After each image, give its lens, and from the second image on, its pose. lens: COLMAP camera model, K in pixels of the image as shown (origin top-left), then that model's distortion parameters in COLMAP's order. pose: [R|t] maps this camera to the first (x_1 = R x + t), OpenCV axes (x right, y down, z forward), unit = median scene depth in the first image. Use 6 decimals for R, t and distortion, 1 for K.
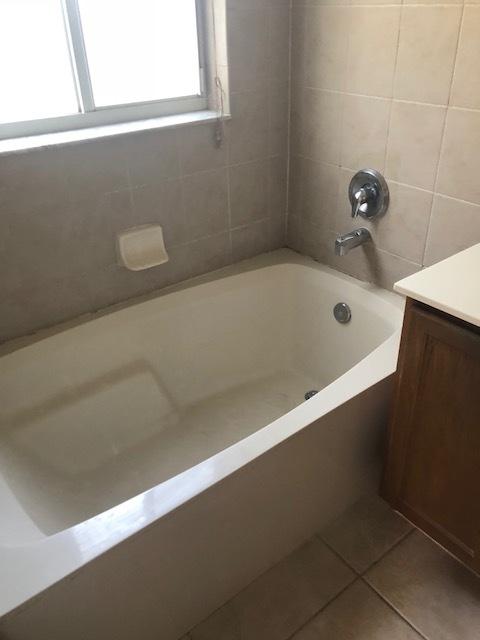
lens RADIAL K [[522.2, 0, 250.5], [0, 522.2, 317.3], [0, 0, 1]] dist [0.011565, -0.008427]
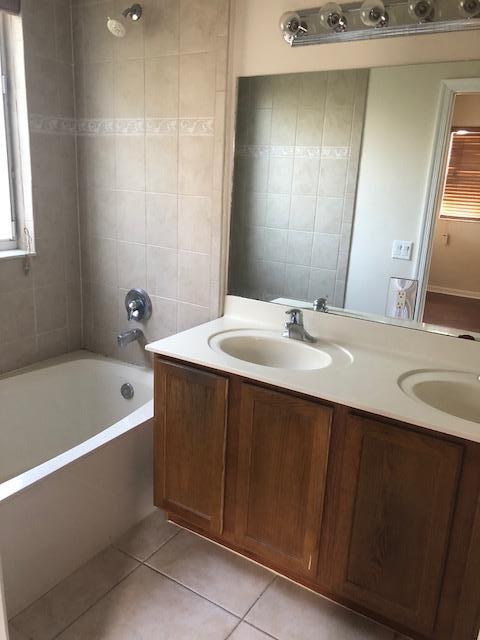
lens RADIAL K [[522.2, 0, 250.5], [0, 522.2, 317.3], [0, 0, 1]] dist [0.011565, -0.008427]
pose [[0.935589, -0.024707, 0.352226, 0.001828], [0.114612, 0.964784, -0.236761, 0.179808], [-0.333972, 0.261880, 0.905473, -0.420664]]
